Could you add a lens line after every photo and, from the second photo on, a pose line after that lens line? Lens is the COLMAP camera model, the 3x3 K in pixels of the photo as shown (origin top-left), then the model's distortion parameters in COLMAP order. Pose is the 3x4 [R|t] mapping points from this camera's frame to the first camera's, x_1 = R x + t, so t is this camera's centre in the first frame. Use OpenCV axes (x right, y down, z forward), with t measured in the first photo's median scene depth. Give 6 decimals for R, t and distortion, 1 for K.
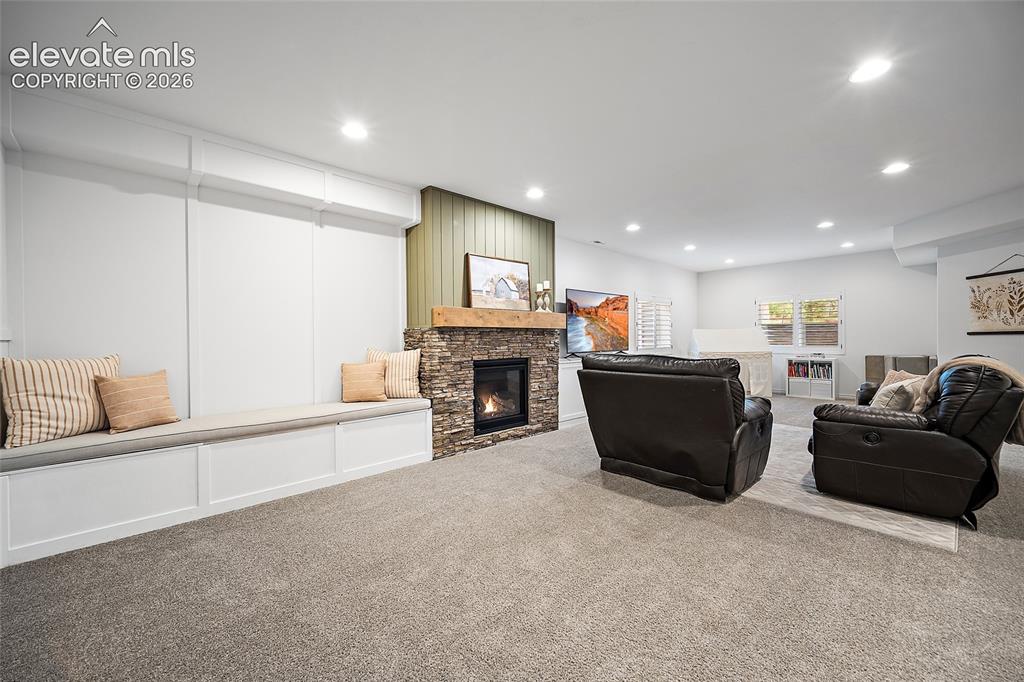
lens RADIAL K [[405.1, 0, 514.3], [0, 405.1, 337.6], [0, 0, 1]] dist [-0.002322, 0.000440]
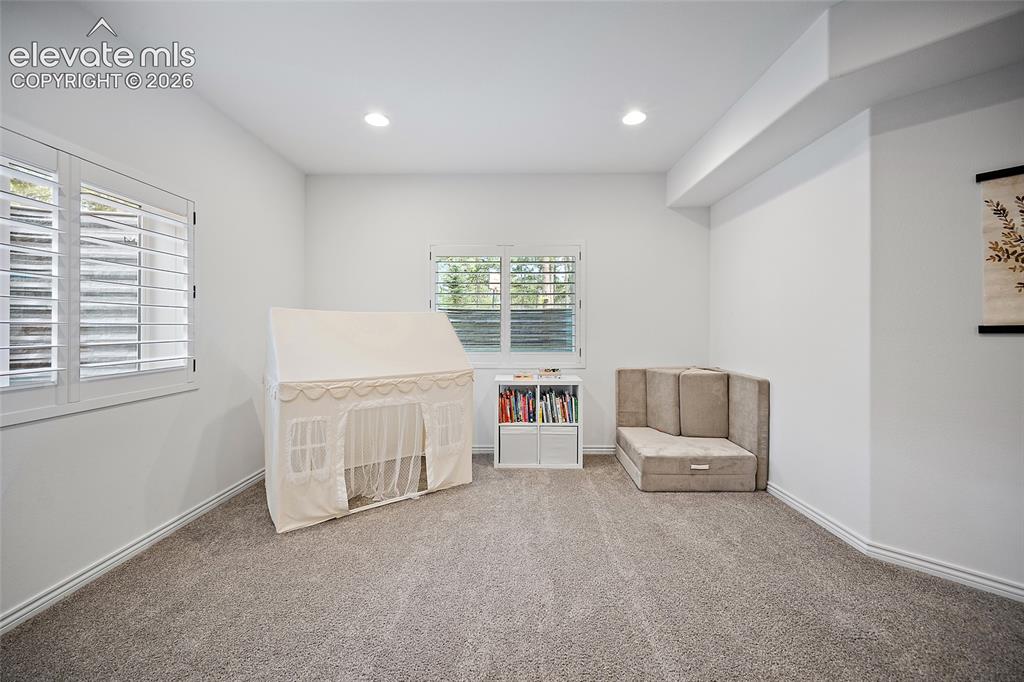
lens RADIAL K [[405.1, 0, 514.3], [0, 405.1, 337.6], [0, 0, 1]] dist [-0.002322, 0.000440]
pose [[0.685150, -0.007168, 0.728366, 0.378702], [-0.005729, 0.999868, 0.015229, -0.003693], [-0.728379, -0.014607, 0.685019, 0.708435]]
